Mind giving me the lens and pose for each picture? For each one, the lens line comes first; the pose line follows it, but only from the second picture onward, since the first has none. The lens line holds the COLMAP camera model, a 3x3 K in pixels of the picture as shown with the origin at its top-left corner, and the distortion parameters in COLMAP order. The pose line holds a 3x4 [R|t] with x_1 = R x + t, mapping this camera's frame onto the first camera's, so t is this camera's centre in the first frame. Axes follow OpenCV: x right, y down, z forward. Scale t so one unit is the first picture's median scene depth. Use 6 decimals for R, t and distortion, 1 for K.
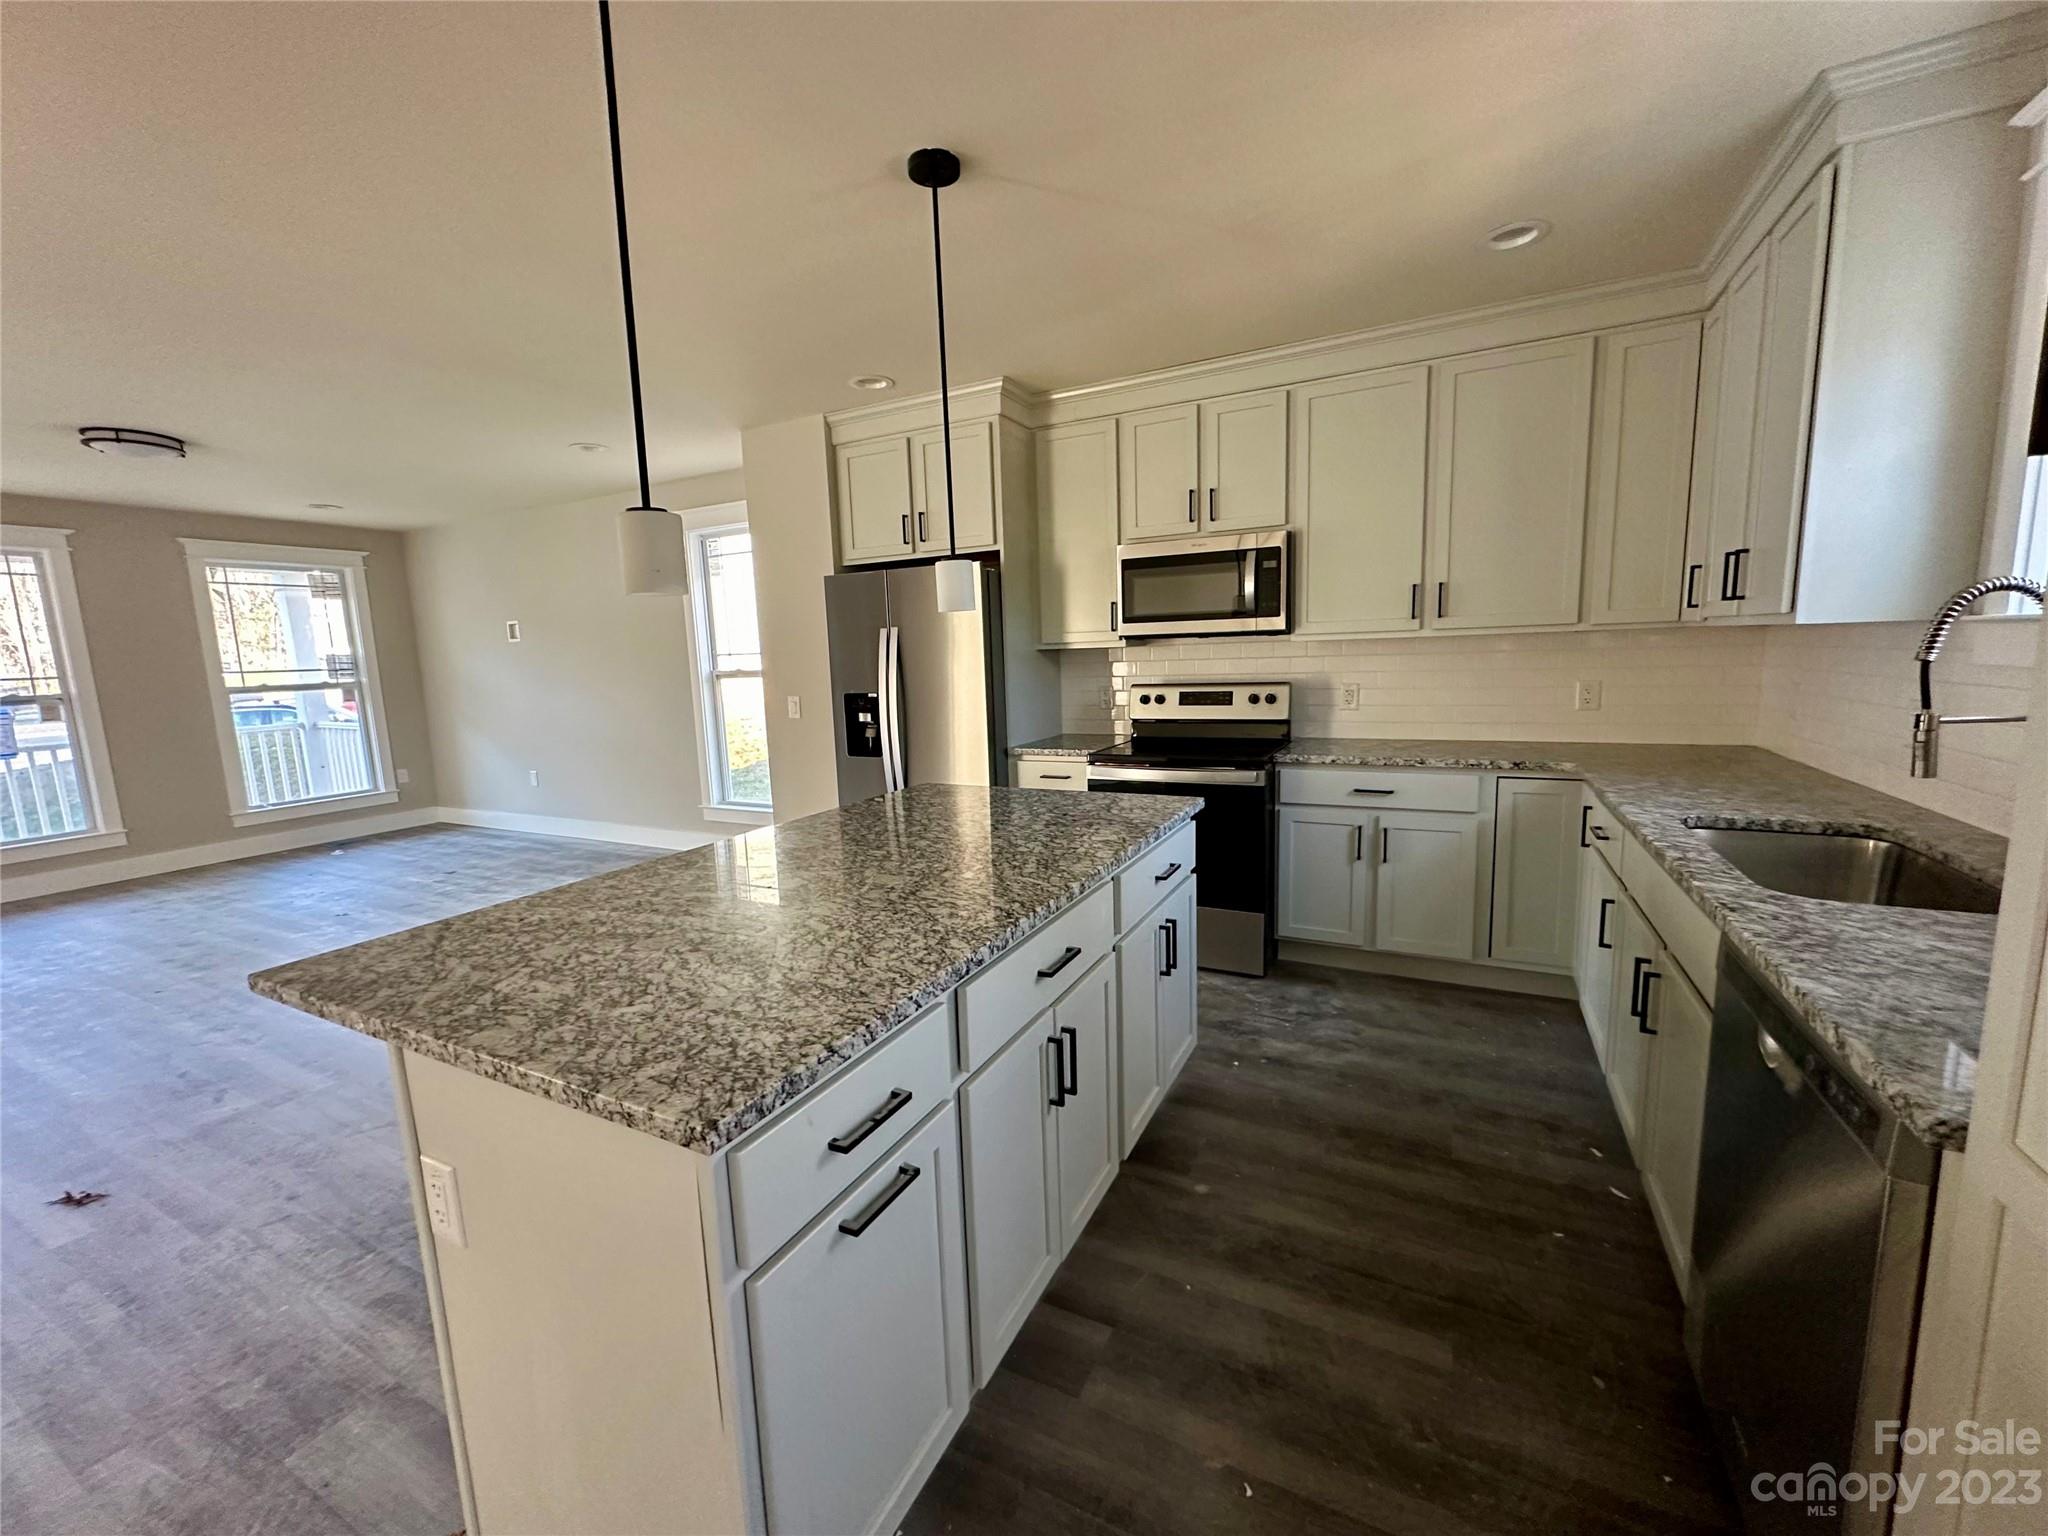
lens RADIAL K [[814.0, 0, 1024.1], [0, 814.0, 761.4], [0, 0, 1]] dist [-0.001775, 0.000316]
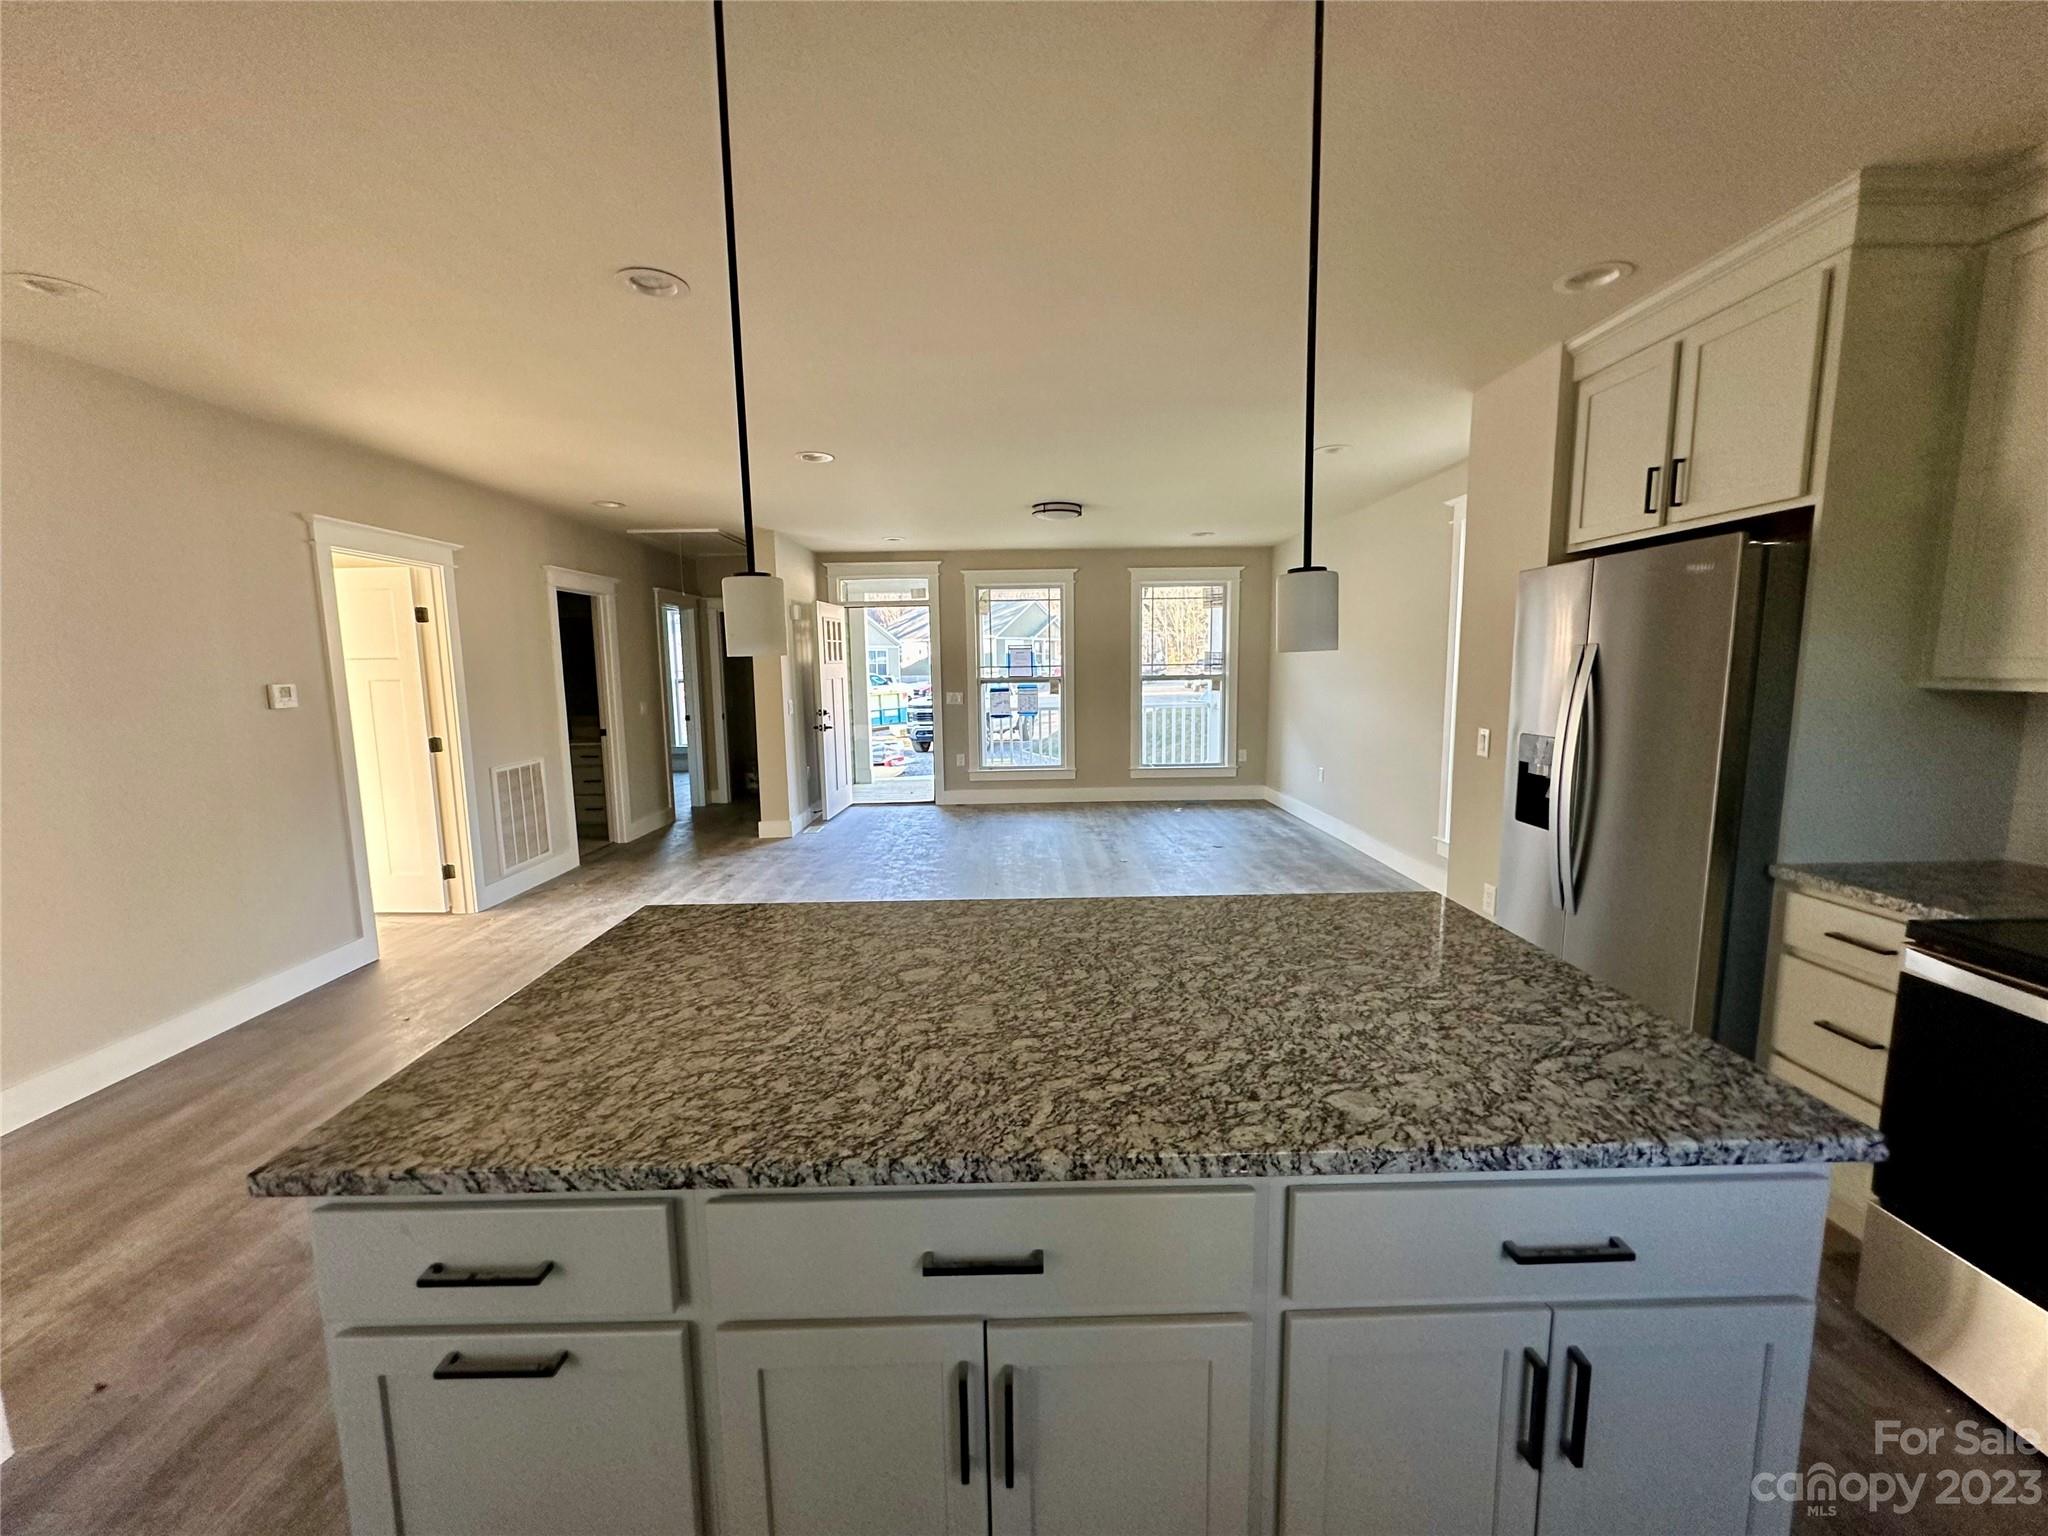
lens RADIAL K [[814.0, 0, 1024.4], [0, 814.0, 766.8], [0, 0, 1]] dist [-0.001775, 0.000316]
pose [[0.473587, 0.143256, -0.869018, 0.415357], [-0.124380, 0.987673, 0.095033, -0.141114], [0.871920, 0.063082, 0.485568, 0.551787]]
